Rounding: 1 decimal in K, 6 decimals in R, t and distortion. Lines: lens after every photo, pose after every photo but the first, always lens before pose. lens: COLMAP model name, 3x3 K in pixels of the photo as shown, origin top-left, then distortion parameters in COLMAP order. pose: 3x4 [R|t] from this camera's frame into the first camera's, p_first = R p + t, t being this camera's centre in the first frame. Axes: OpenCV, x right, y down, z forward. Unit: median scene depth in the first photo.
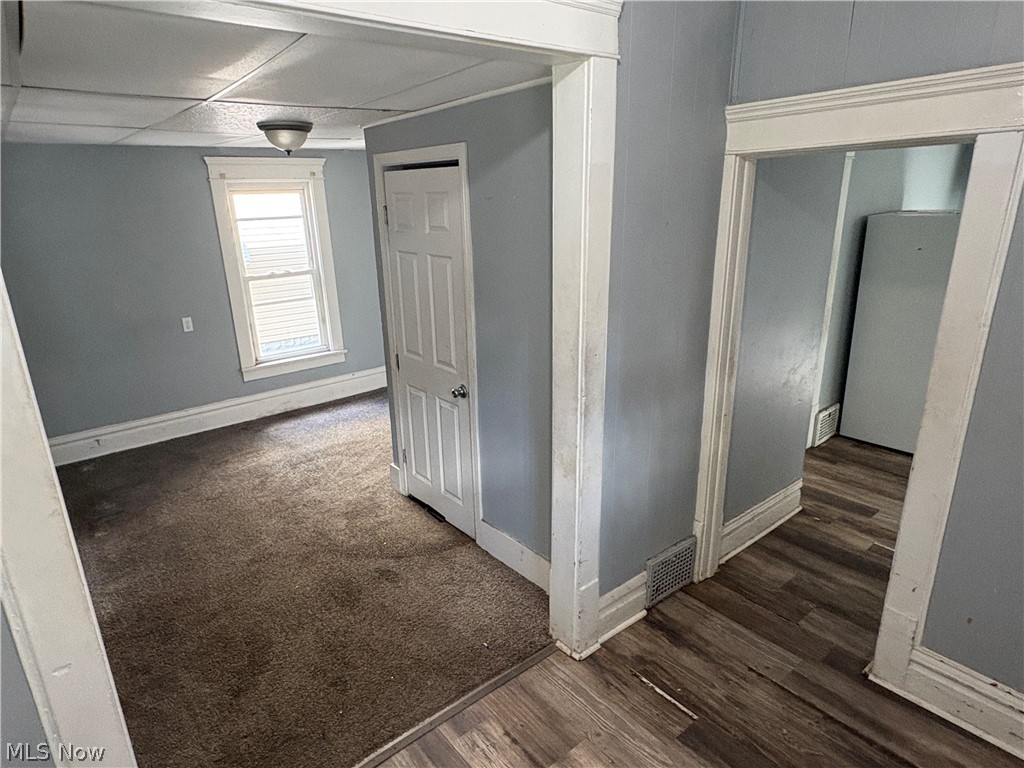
lens RADIAL K [[610.5, 0, 506.9], [0, 610.5, 388.8], [0, 0, 1]] dist [0.003677, 0.000375]
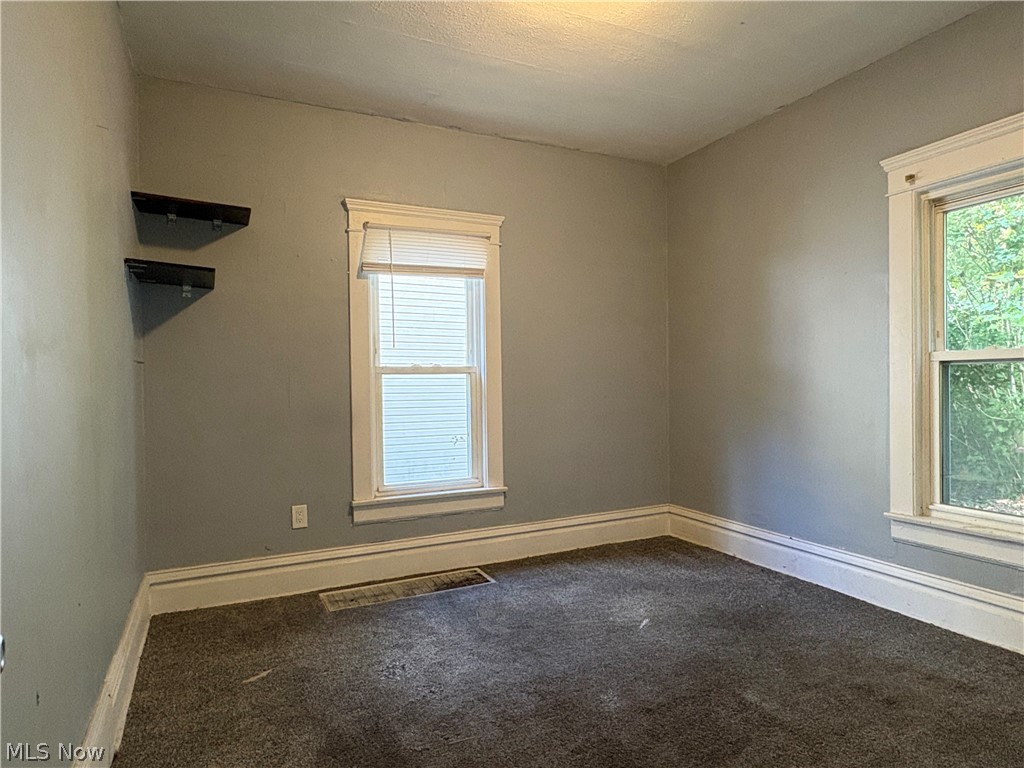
lens RADIAL K [[610.5, 0, 506.9], [0, 610.5, 388.8], [0, 0, 1]] dist [0.003677, 0.000375]
pose [[0.979068, 0.014738, -0.203001, -0.151229], [-0.071294, 0.959019, -0.274225, 0.019087], [0.190641, 0.282958, 0.939995, 0.401350]]
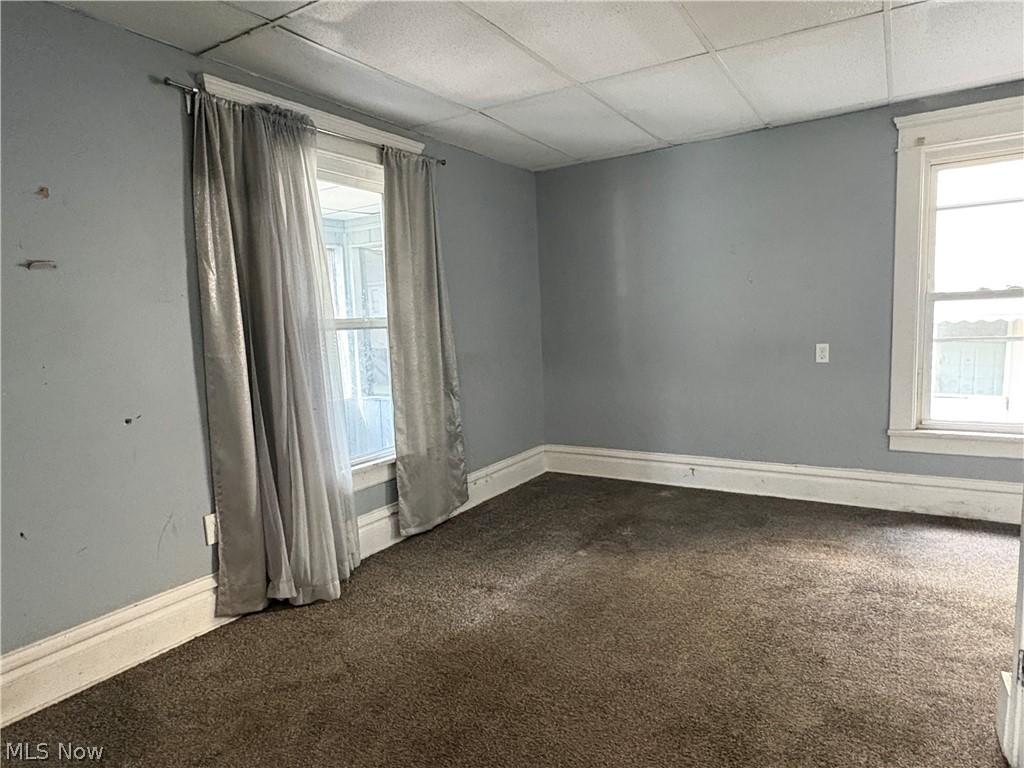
lens RADIAL K [[610.5, 0, 506.9], [0, 610.5, 388.8], [0, 0, 1]] dist [0.003677, 0.000375]
pose [[0.317967, 0.123734, -0.939993, 0.057197], [-0.258378, 0.965230, 0.039656, 0.005921], [0.912216, 0.230264, 0.338881, 0.406949]]
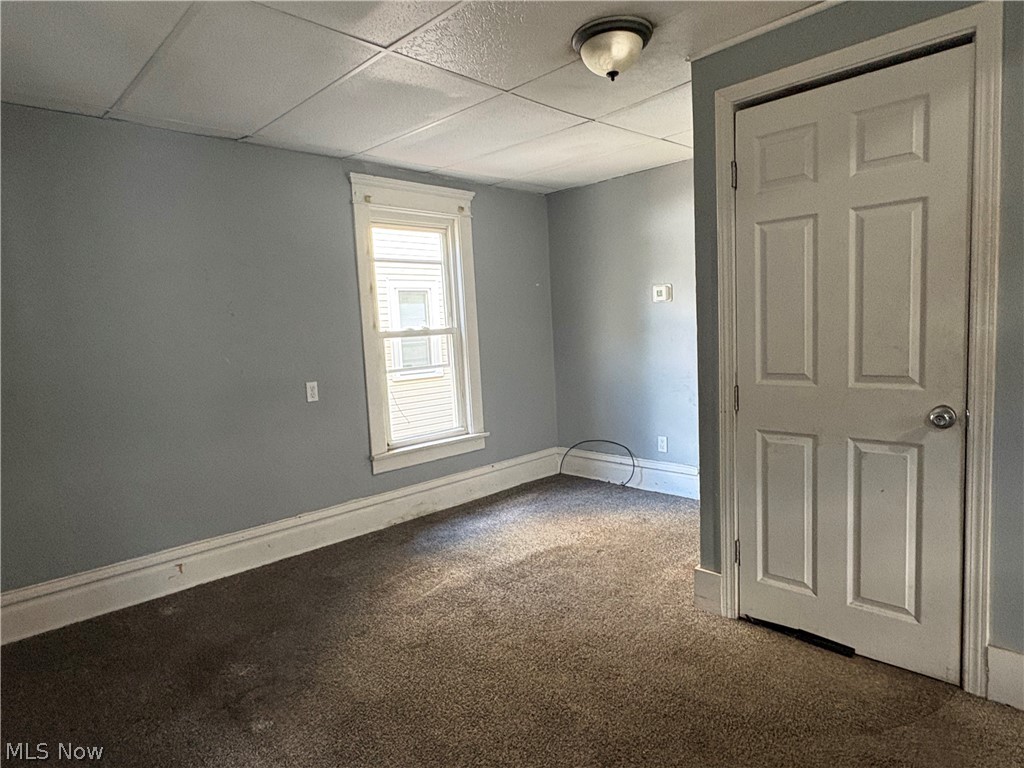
lens RADIAL K [[610.6, 0, 512.0], [0, 610.6, 384.0], [0, 0, 1]] dist [-0.007742, -0.003268]
pose [[0.995648, -0.031946, 0.087546, -0.349687], [0.050347, 0.974909, -0.216836, 0.051589], [-0.078423, 0.220300, 0.972274, 0.285737]]
